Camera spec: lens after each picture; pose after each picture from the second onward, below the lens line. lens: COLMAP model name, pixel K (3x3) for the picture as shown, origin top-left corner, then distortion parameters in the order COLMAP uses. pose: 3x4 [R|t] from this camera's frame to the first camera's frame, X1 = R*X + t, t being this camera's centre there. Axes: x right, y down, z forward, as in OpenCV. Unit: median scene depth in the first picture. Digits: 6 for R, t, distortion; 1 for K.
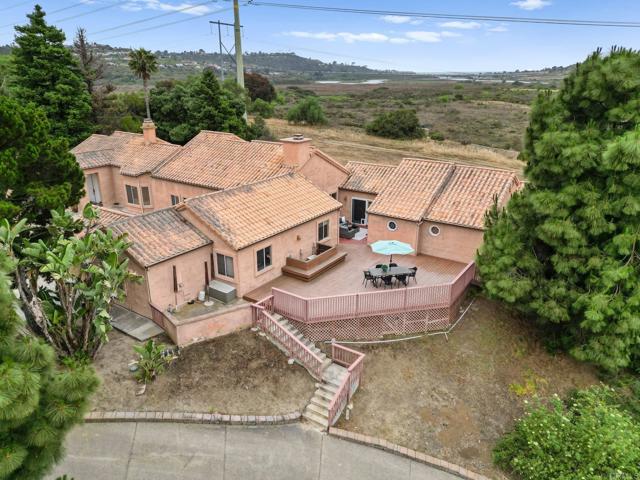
lens RADIAL K [[447.7, 0, 320.0], [0, 447.7, 240.0], [0, 0, 1]] dist [0.084866, -0.077603]
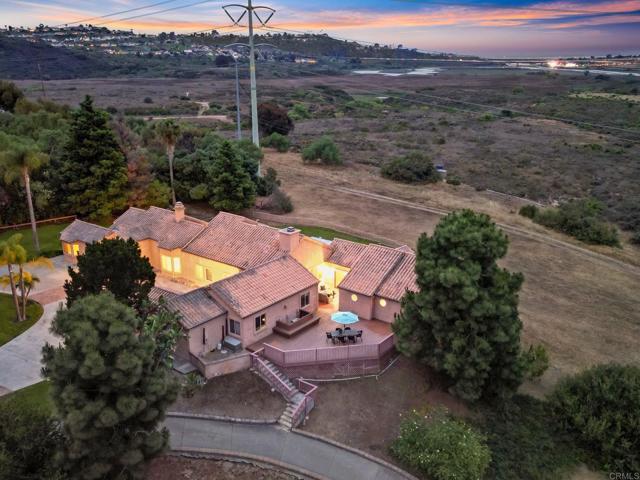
lens RADIAL K [[464.5, 0, 308.0], [0, 464.5, 257.3], [0, 0, 1]] dist [0.088845, -0.085572]
pose [[0.998288, 0.018217, -0.055586, 0.132130], [-0.021038, 0.998498, -0.050583, -0.113493], [0.054581, 0.051666, 0.997172, -0.633075]]
